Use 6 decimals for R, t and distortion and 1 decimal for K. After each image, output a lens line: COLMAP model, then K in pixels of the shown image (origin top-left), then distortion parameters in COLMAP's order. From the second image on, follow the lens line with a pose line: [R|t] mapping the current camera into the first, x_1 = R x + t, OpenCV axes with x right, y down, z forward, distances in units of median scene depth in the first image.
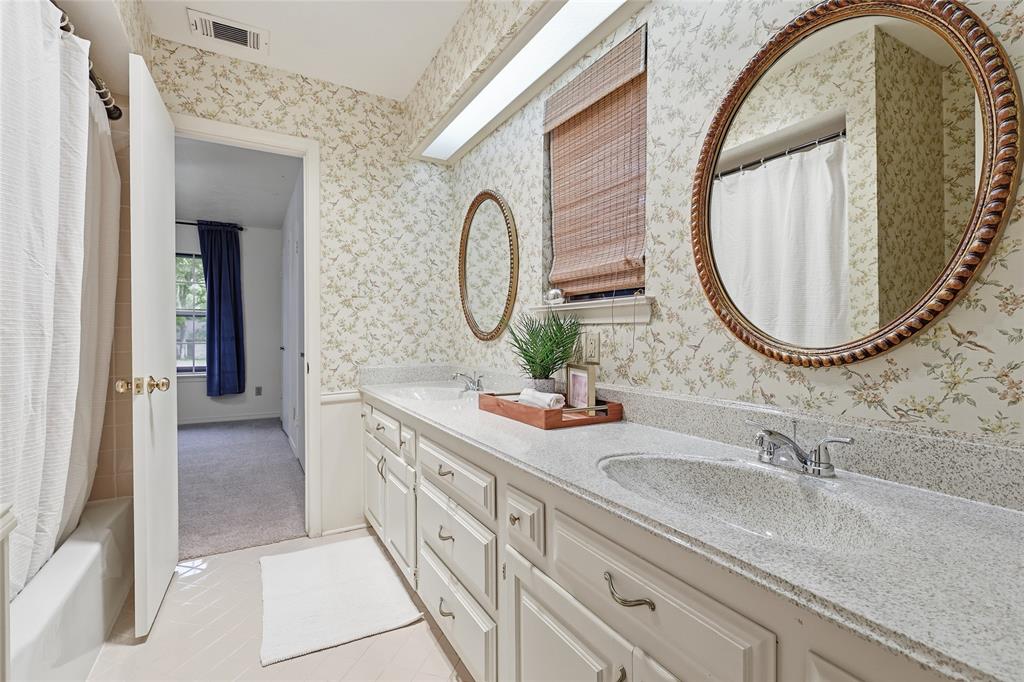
lens RADIAL K [[455.2, 0, 510.5], [0, 455.2, 339.3], [0, 0, 1]] dist [0.002103, 0.000072]
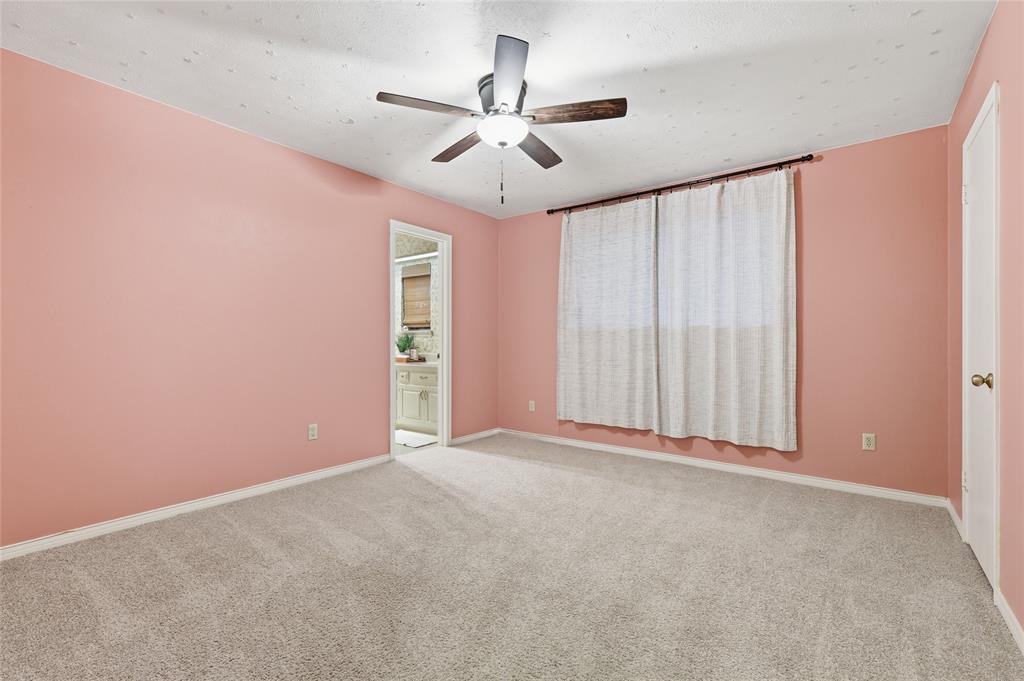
lens RADIAL K [[455.2, 0, 514.6], [0, 455.2, 340.7], [0, 0, 1]] dist [0.002103, 0.000072]
pose [[0.922616, -0.004041, 0.385698, -0.525426], [0.004781, 0.999988, -0.000960, 0.004836], [-0.385690, 0.002730, 0.922624, -2.765105]]
